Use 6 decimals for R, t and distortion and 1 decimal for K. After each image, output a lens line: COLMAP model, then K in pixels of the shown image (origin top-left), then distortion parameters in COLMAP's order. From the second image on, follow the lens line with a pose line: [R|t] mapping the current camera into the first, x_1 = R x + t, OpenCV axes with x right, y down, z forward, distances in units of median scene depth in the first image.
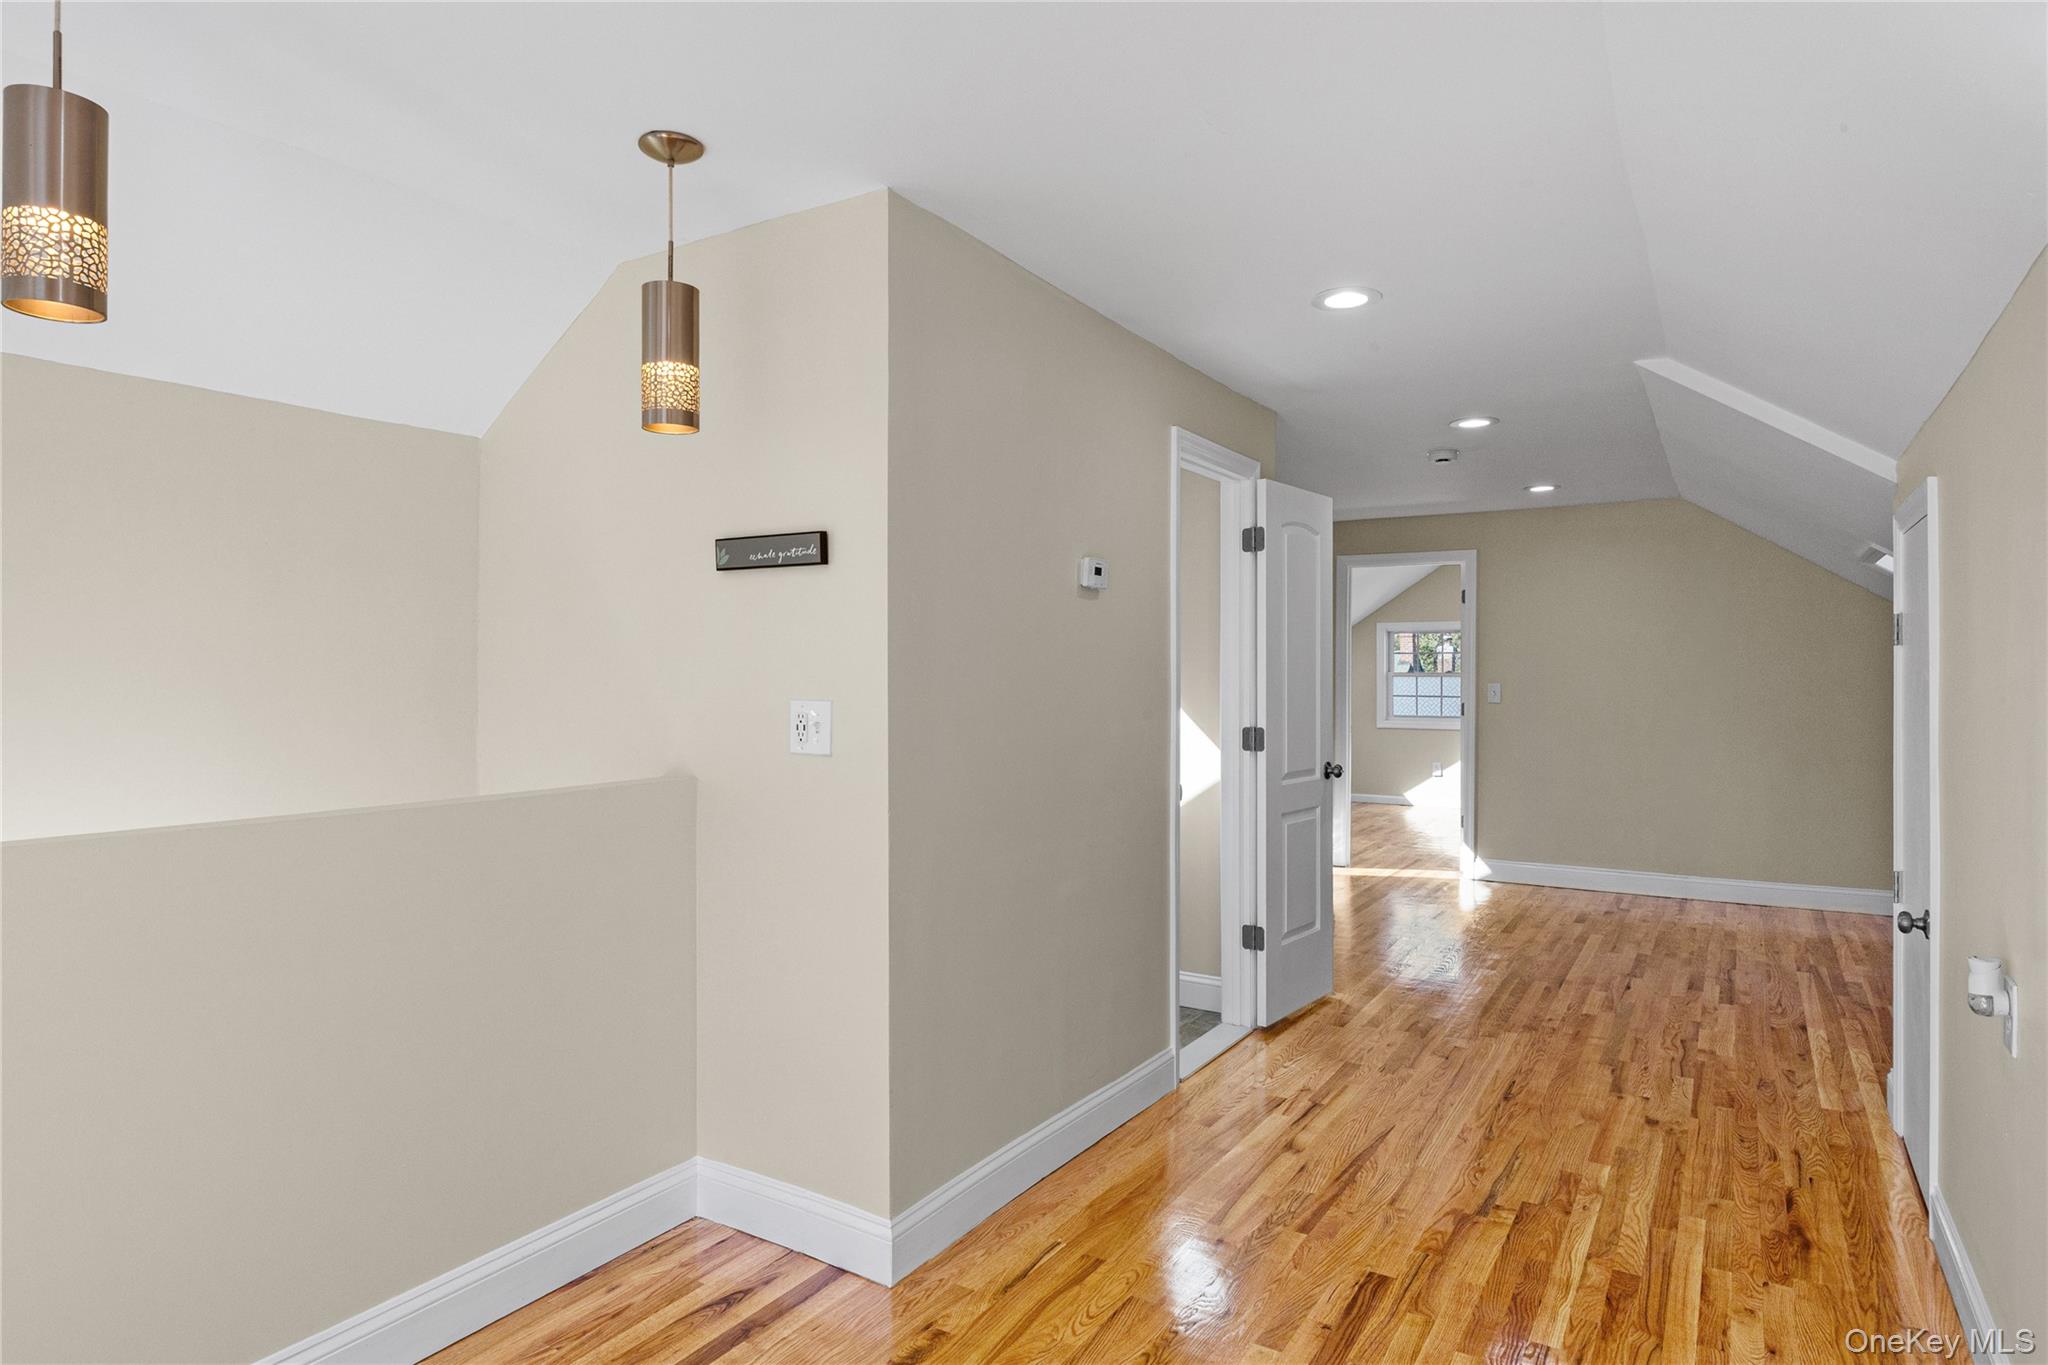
lens RADIAL K [[1172.3, 0, 1024.0], [0, 1172.3, 682.5], [0, 0, 1]] dist [-0.002447, -0.000780]
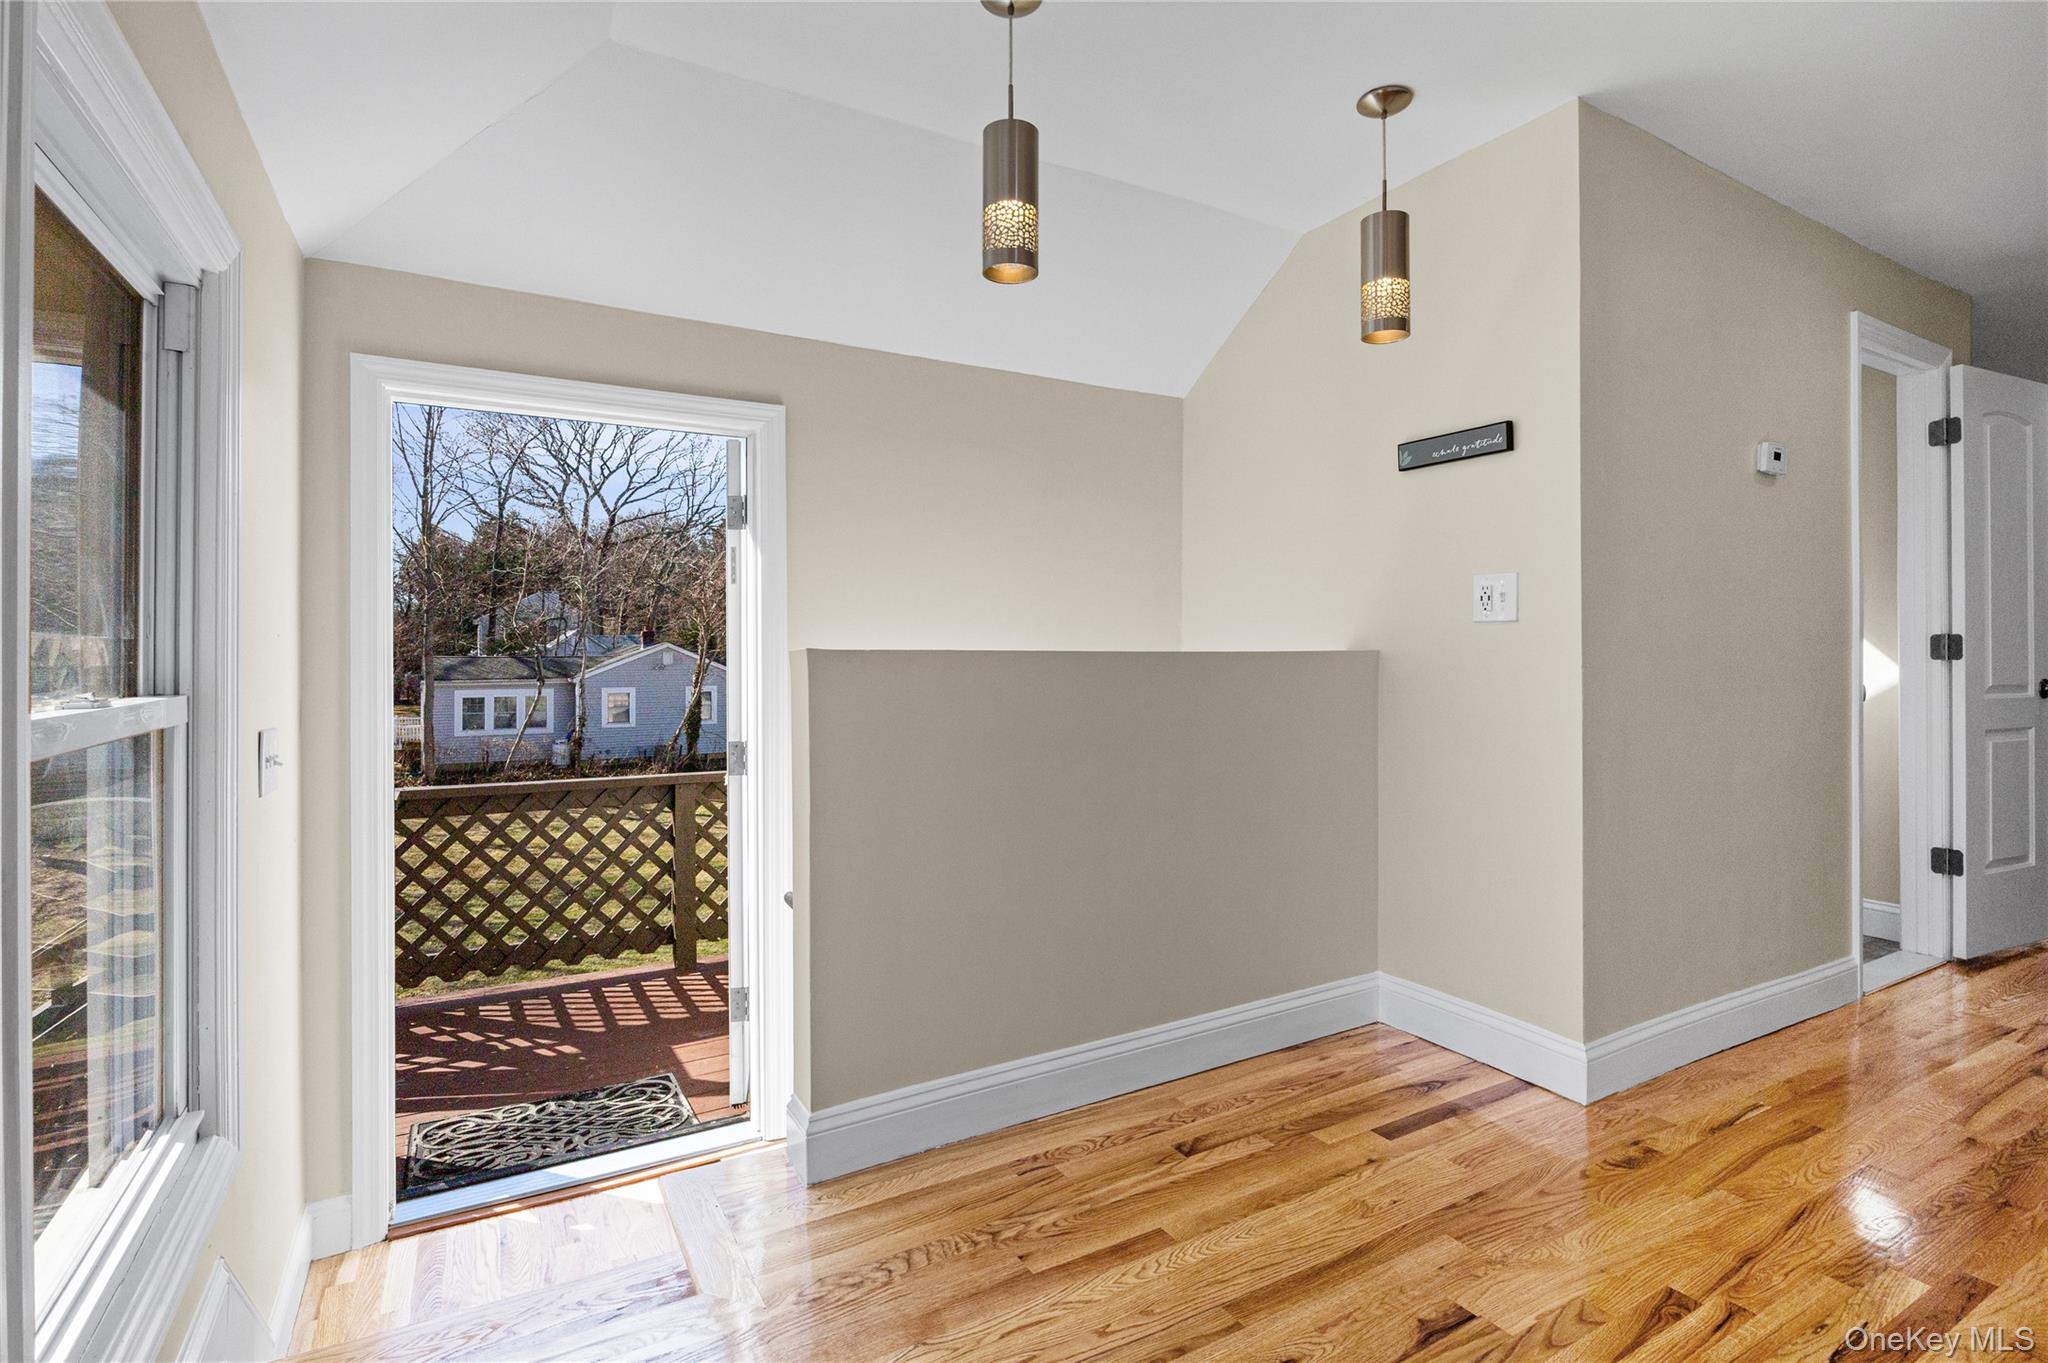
lens RADIAL K [[986.3, 0, 1023.4], [0, 986.3, 653.7], [0, 0, 1]] dist [-0.013699, 0.001356]
pose [[0.877327, -0.001586, -0.479890, -0.123876], [0.000143, 0.999995, -0.003044, 0.092683], [0.479892, 0.002602, 0.877324, -0.043066]]
